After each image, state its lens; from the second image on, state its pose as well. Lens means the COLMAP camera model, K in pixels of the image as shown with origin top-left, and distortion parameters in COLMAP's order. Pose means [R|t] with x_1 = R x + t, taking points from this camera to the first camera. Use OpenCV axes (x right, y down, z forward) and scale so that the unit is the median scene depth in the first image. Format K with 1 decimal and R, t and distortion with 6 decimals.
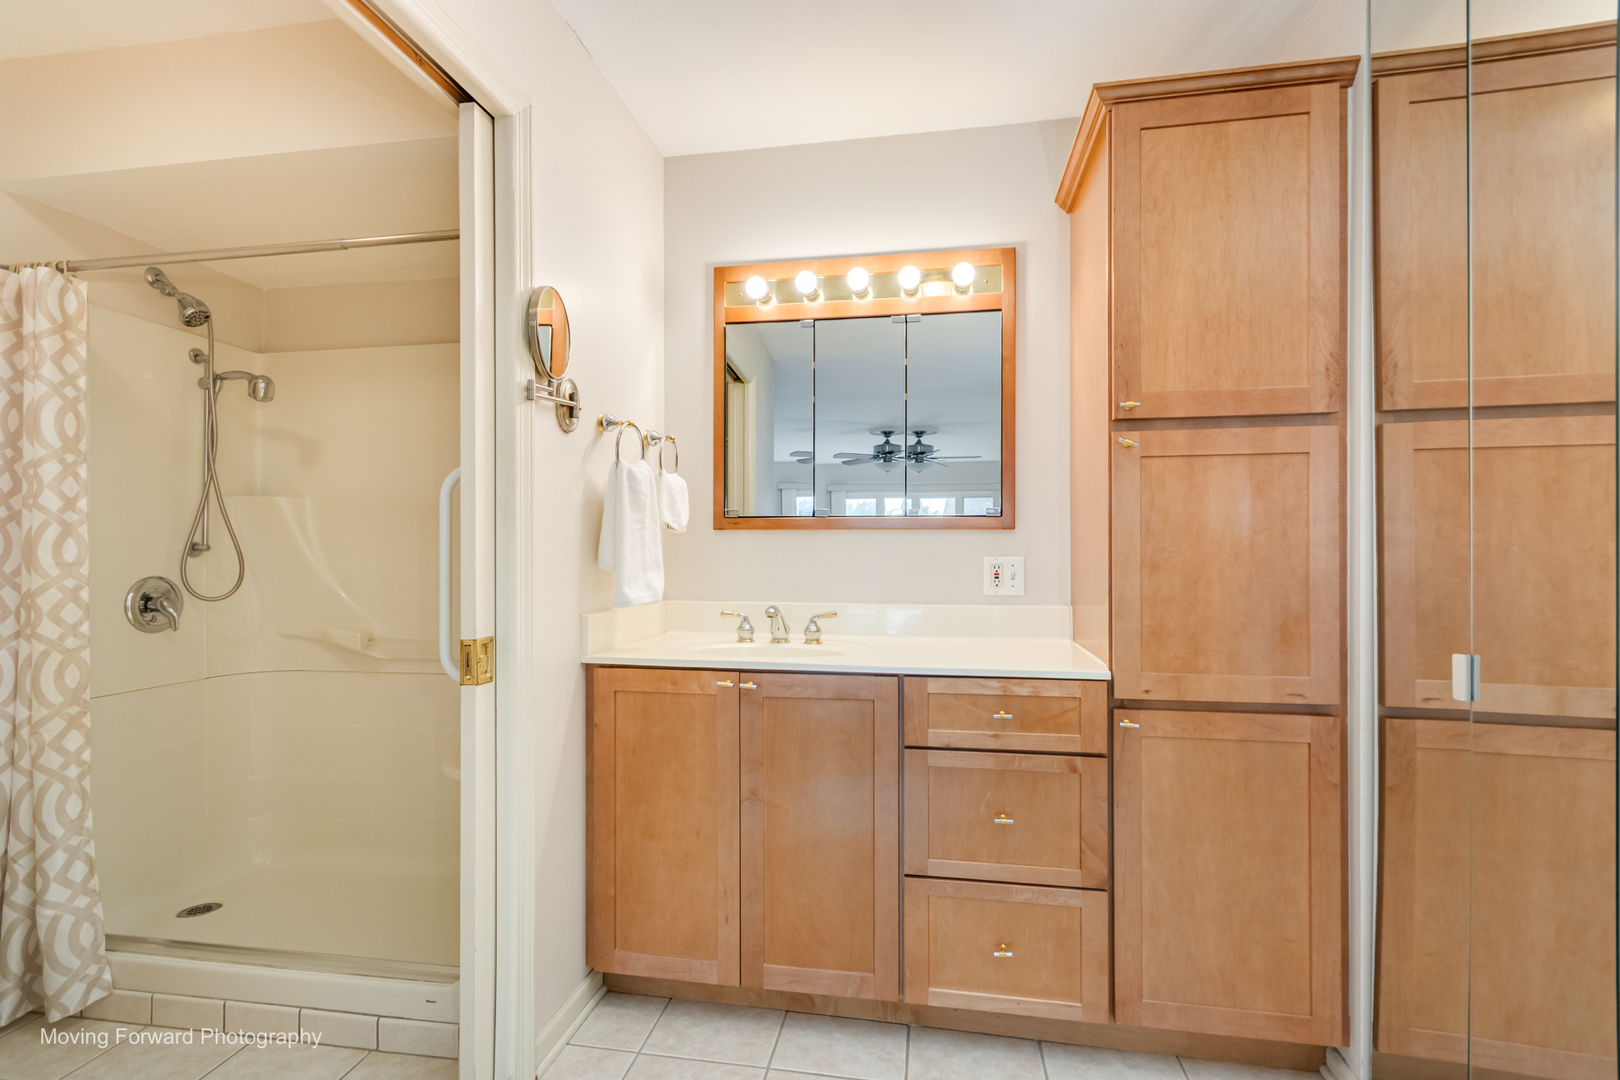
lens RADIAL K [[785.7, 0, 803.8], [0, 785.7, 545.3], [0, 0, 1]] dist [0.008701, 0.000421]
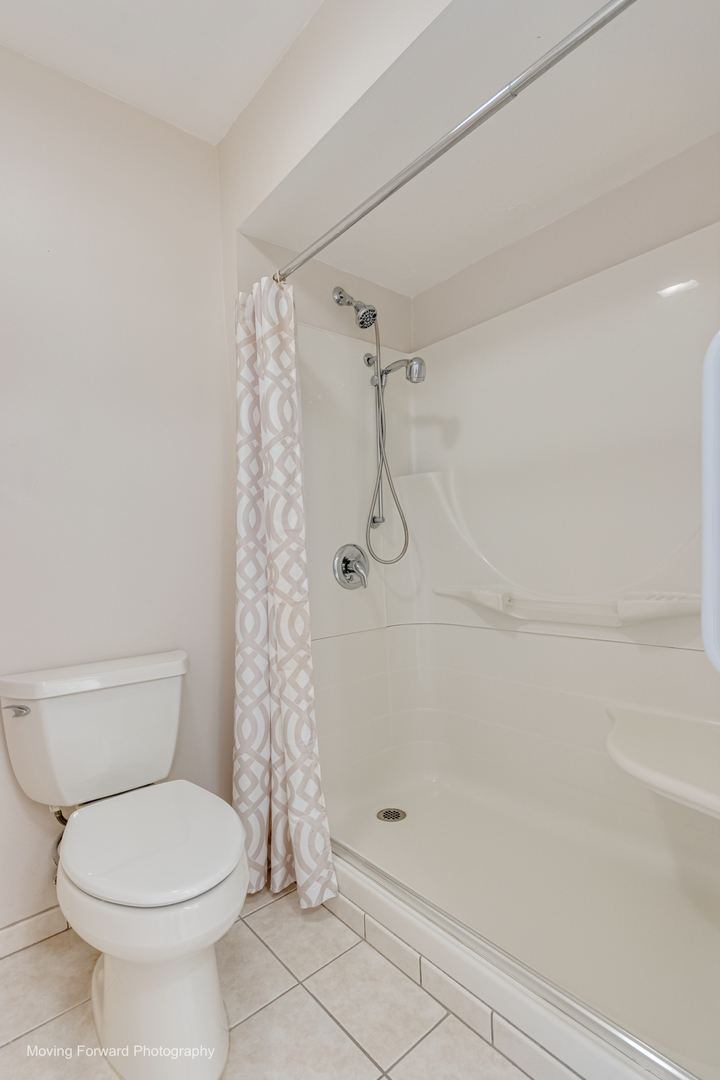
lens RADIAL K [[496.8, 0, 360.0], [0, 496.8, 540.0], [0, 0, 1]] dist [0.000326, -0.000043]
pose [[0.775415, -0.040593, -0.630145, -0.377839], [0.044885, 0.998951, -0.009118, 0.048727], [0.629854, -0.021214, 0.776424, 0.480872]]
